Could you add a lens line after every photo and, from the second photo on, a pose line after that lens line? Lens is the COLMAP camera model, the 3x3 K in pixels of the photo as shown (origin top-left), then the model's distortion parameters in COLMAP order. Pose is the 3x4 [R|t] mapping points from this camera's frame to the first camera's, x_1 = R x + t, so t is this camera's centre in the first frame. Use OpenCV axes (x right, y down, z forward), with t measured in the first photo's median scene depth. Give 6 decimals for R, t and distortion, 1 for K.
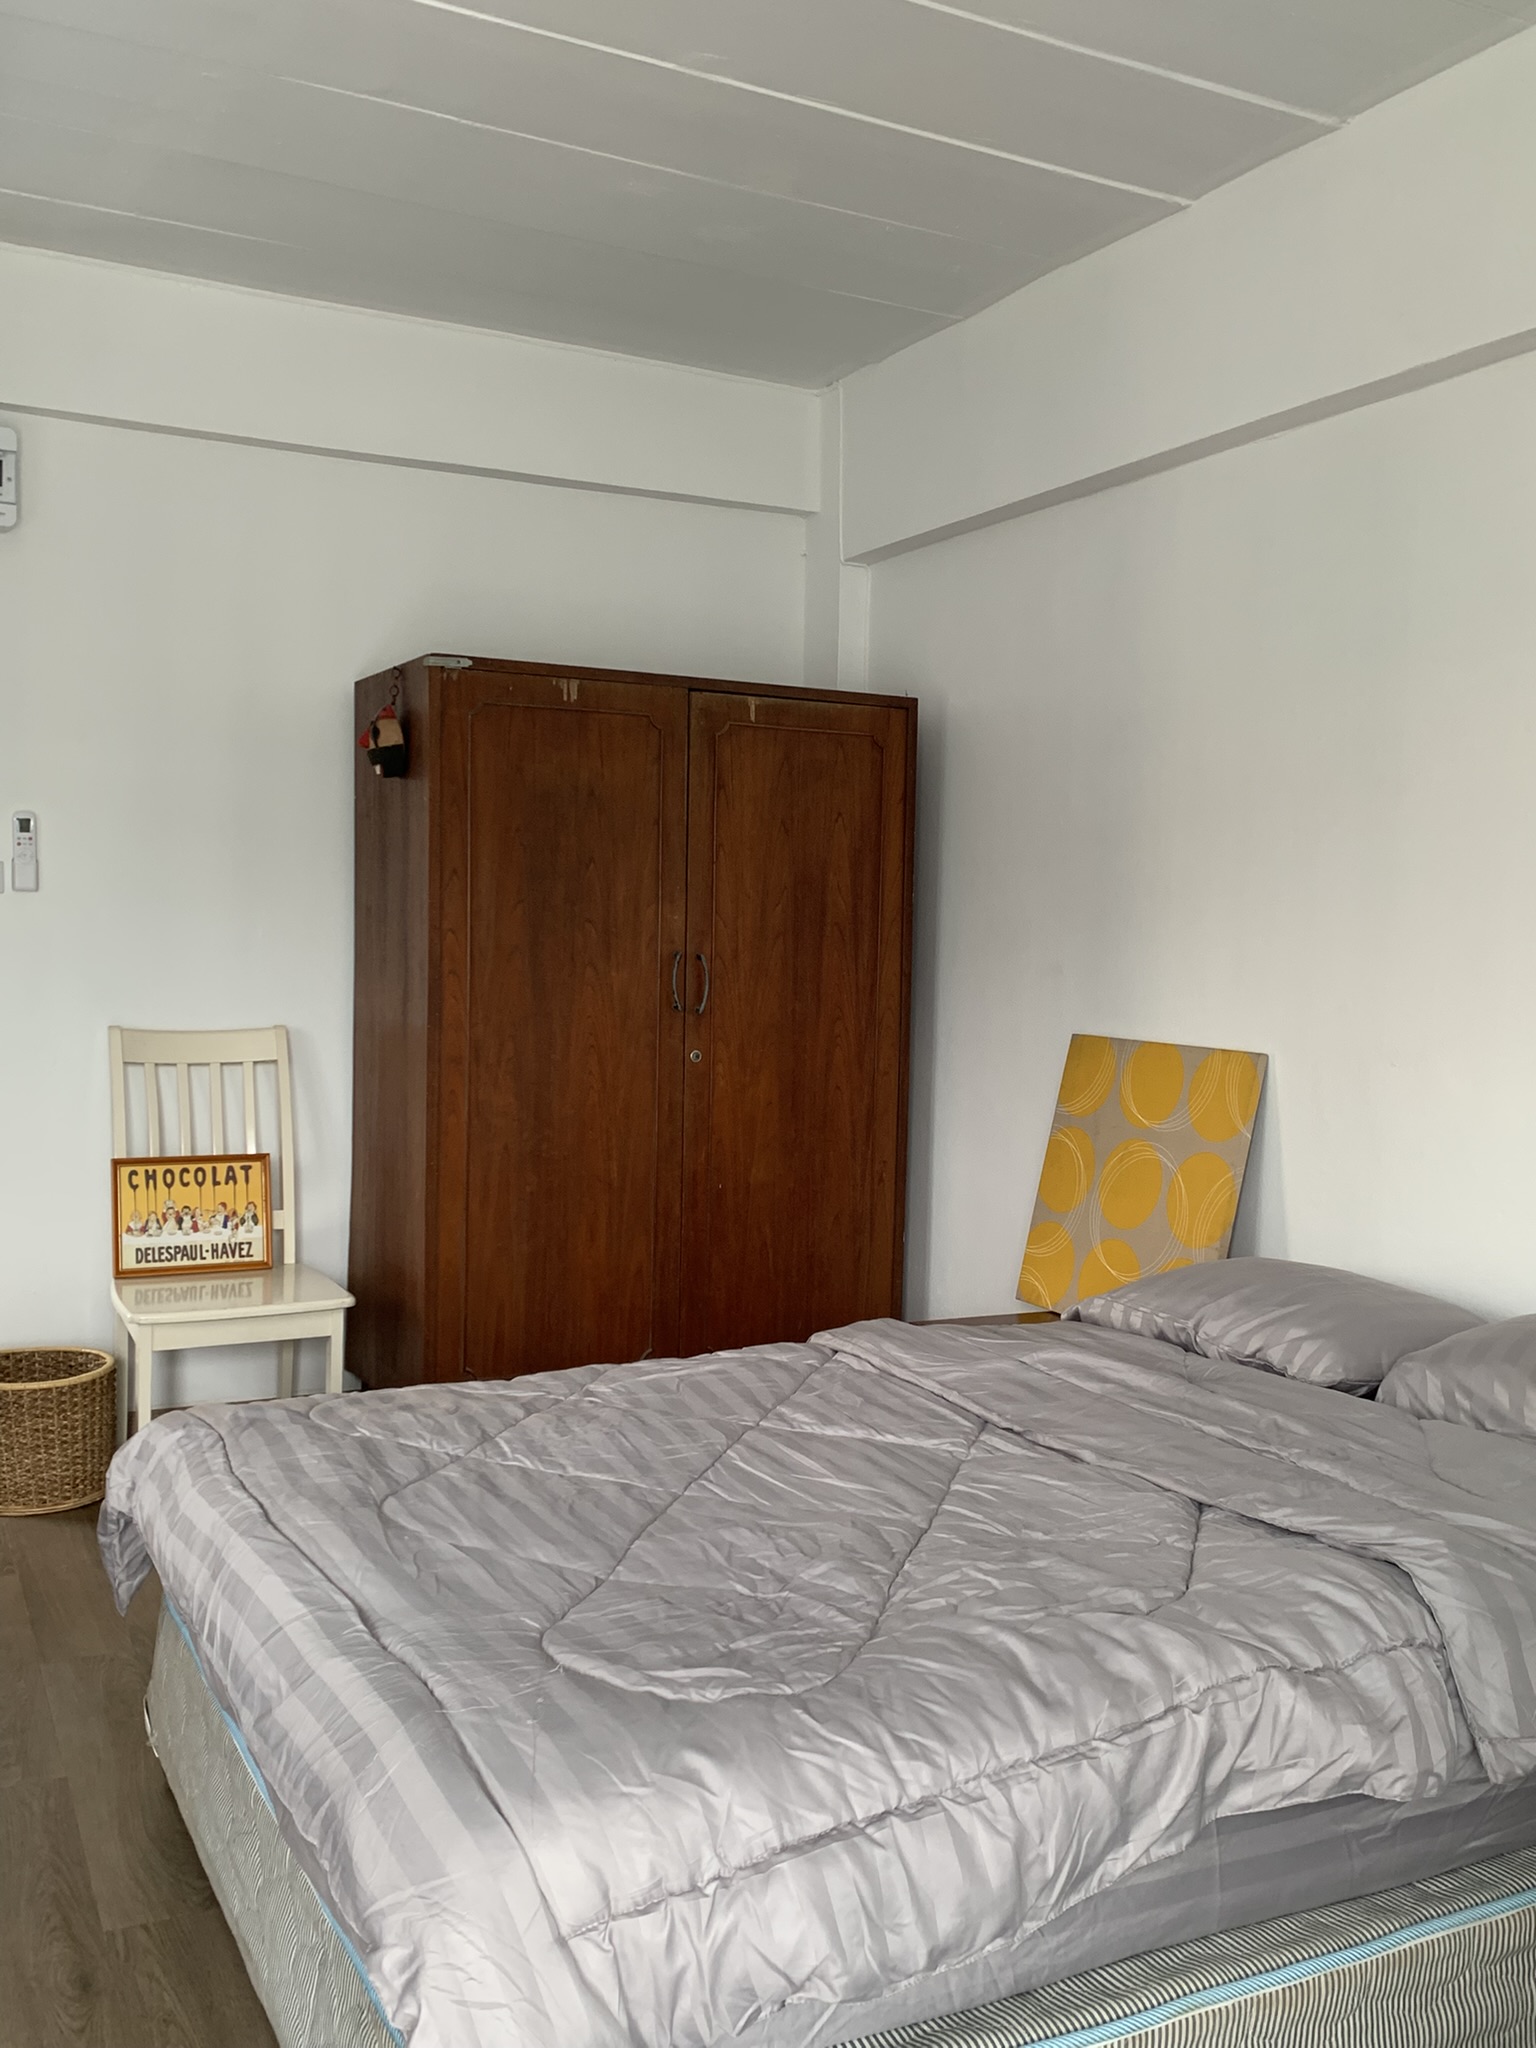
lens RADIAL K [[1882.5, 0, 771.0], [0, 1882.5, 1008.3], [0, 0, 1]] dist [0.067919, 0.000000]
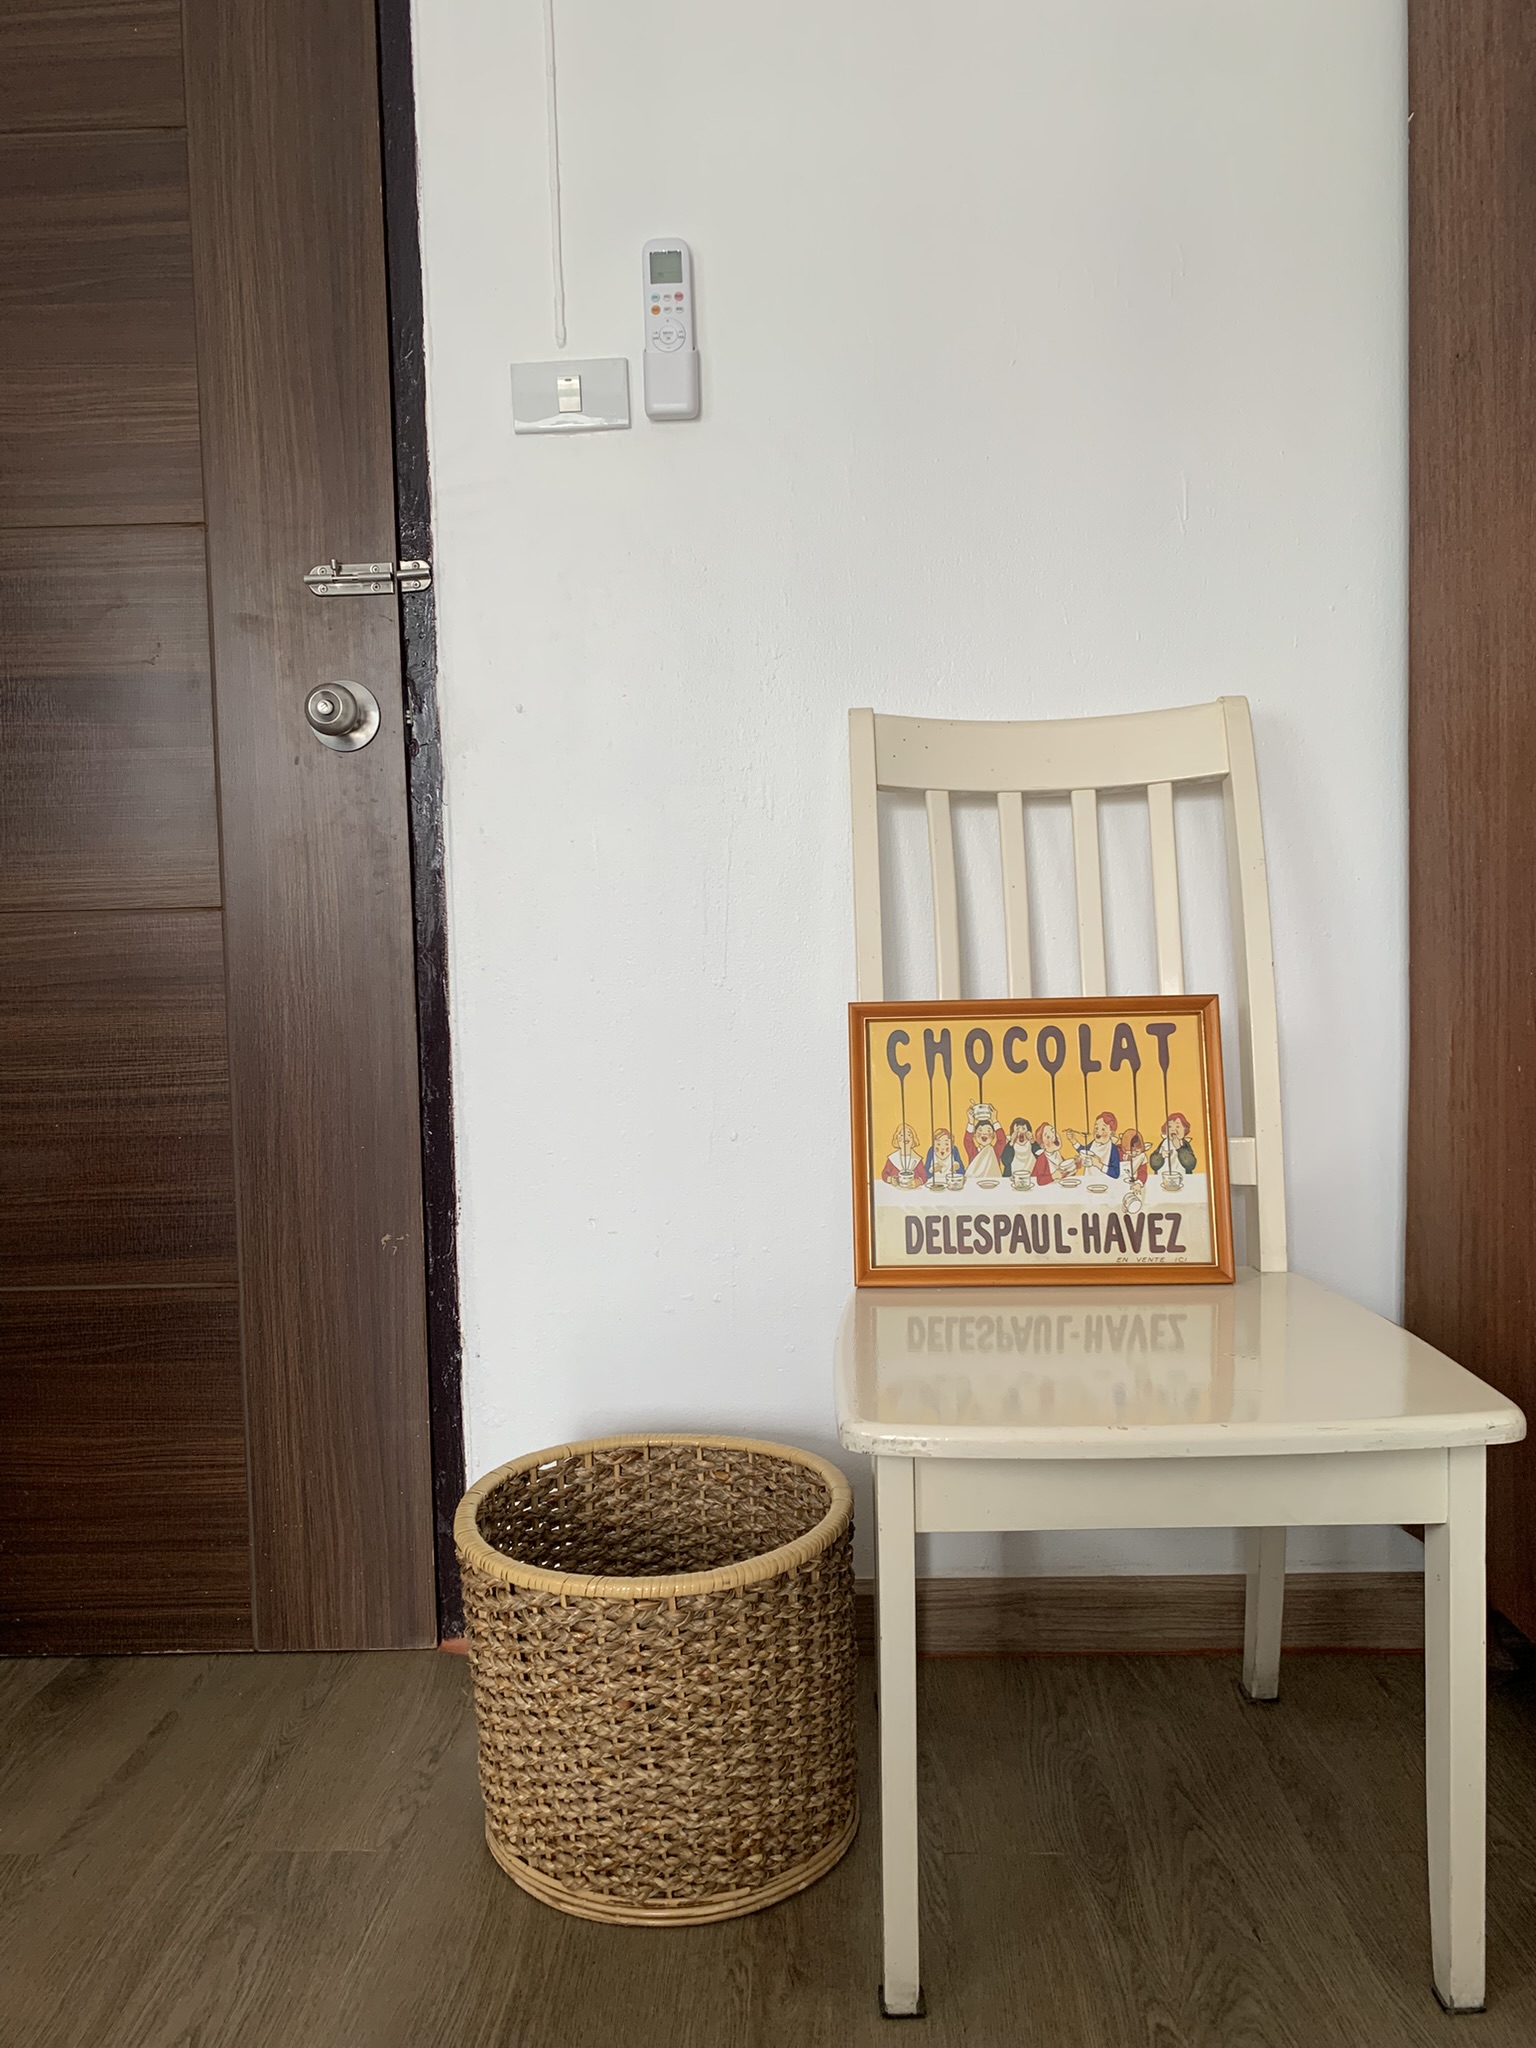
lens RADIAL K [[1546.6, 0, 757.4], [0, 1546.6, 1010.7], [0, 0, 1]] dist [0.009515, -0.017843]
pose [[0.876695, -0.013383, -0.480861, -0.196616], [0.022170, 0.999675, 0.012597, 0.075211], [0.480536, -0.021704, 0.876706, 0.678308]]
